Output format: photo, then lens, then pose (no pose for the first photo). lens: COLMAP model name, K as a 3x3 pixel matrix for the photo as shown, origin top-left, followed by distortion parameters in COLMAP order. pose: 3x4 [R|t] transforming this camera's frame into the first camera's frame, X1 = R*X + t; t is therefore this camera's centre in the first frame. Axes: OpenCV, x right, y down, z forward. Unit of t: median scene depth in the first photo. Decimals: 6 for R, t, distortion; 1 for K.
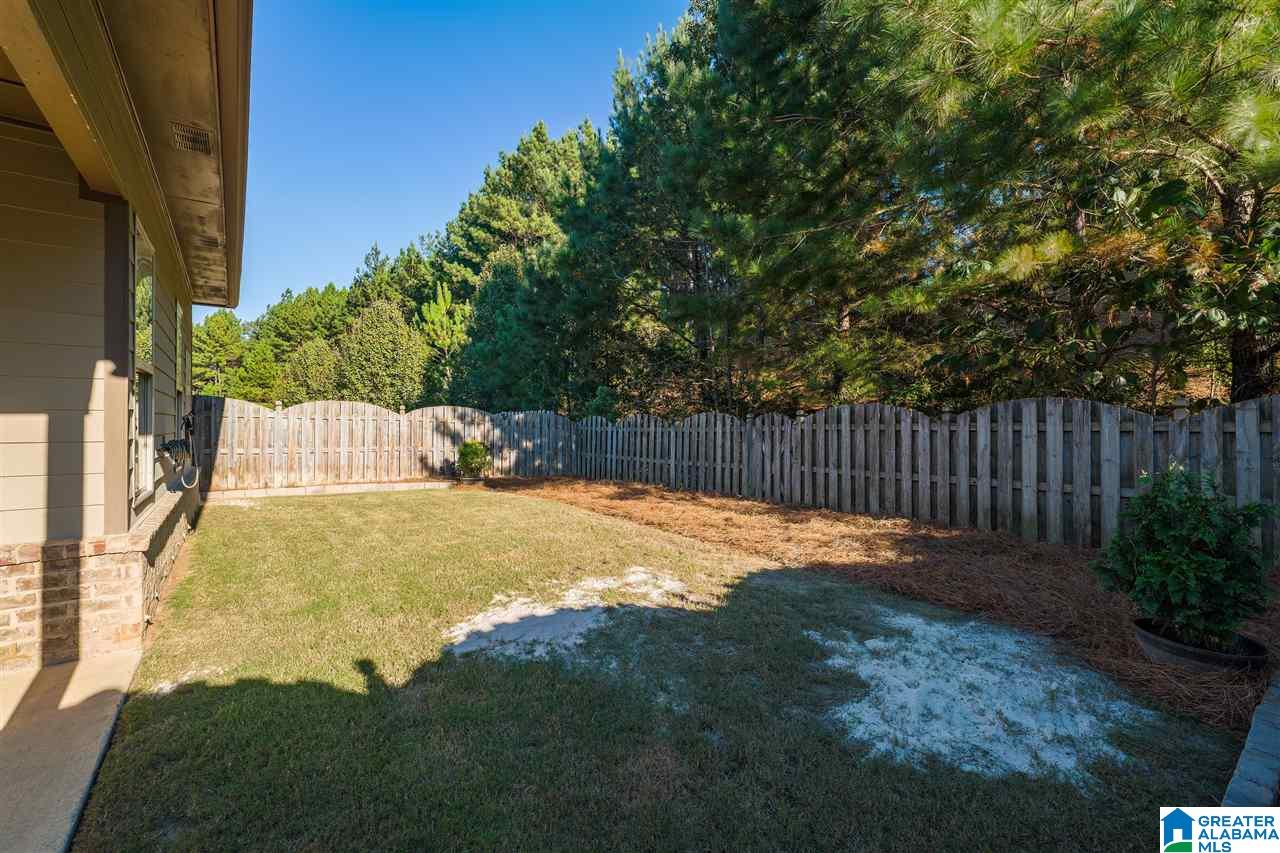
lens RADIAL K [[536.4, 0, 638.2], [0, 536.4, 420.7], [0, 0, 1]] dist [0.001325, 0.000062]
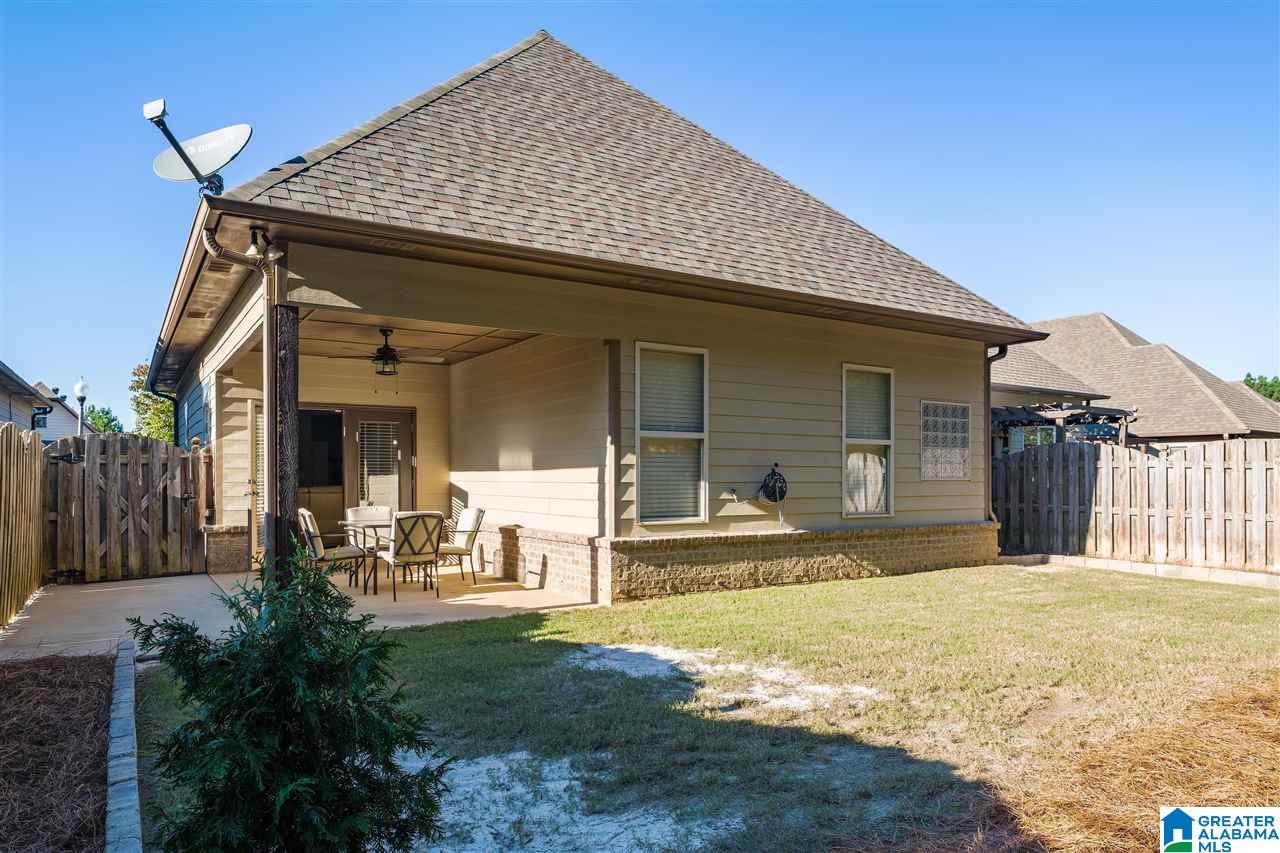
lens RADIAL K [[797.9, 0, 613.9], [0, 797.9, 479.5], [0, 0, 1]] dist [-0.002732, -0.000197]
pose [[-0.093598, -0.003701, -0.995603, 0.769810], [0.005907, 0.999973, -0.004273, 0.019346], [0.995593, -0.006281, -0.093574, 0.619012]]
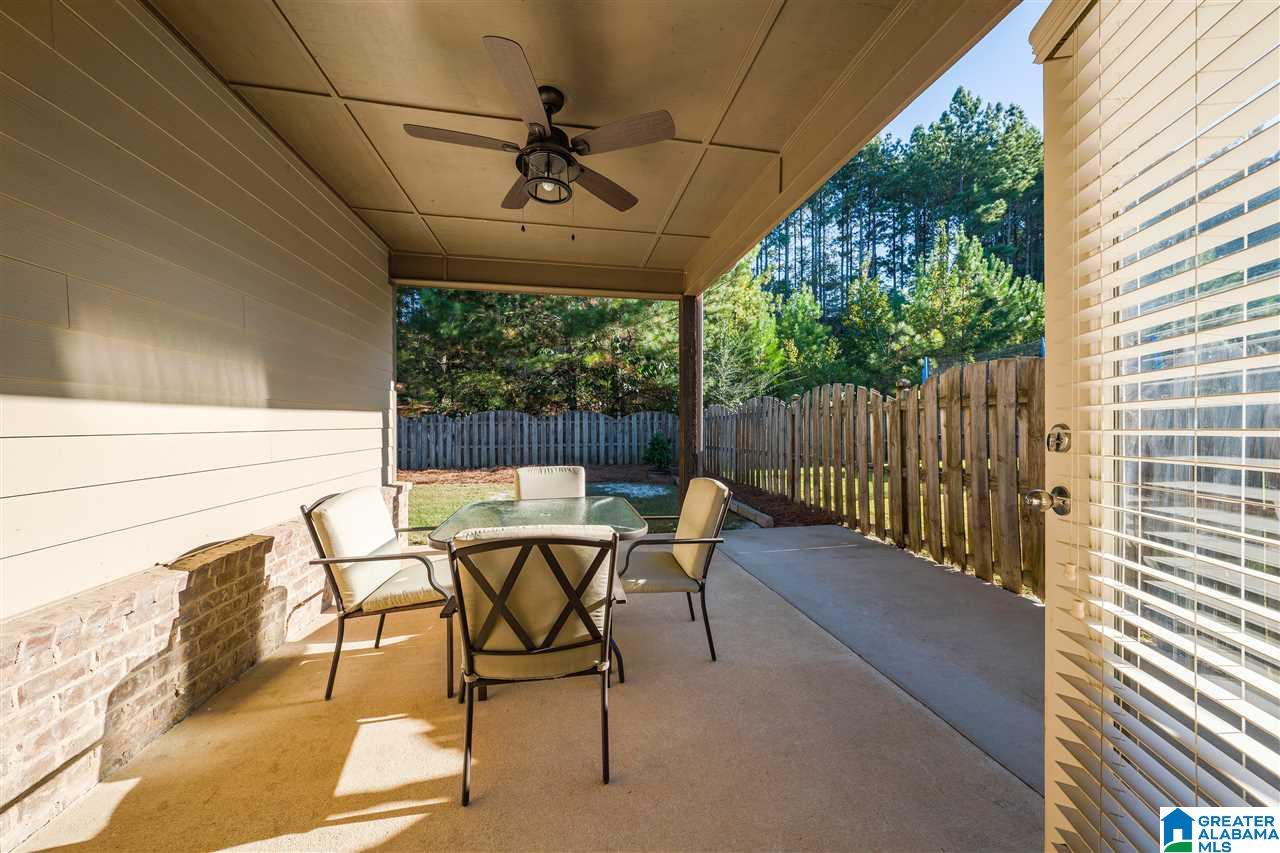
lens RADIAL K [[429.8, 0, 641.9], [0, 429.8, 421.8], [0, 0, 1]] dist [-0.000040, 0.000000]
pose [[0.439852, -0.001354, 0.898069, -0.958775], [-0.002000, 0.999995, 0.002487, 0.005208], [-0.898068, -0.002890, 0.439847, -0.171072]]
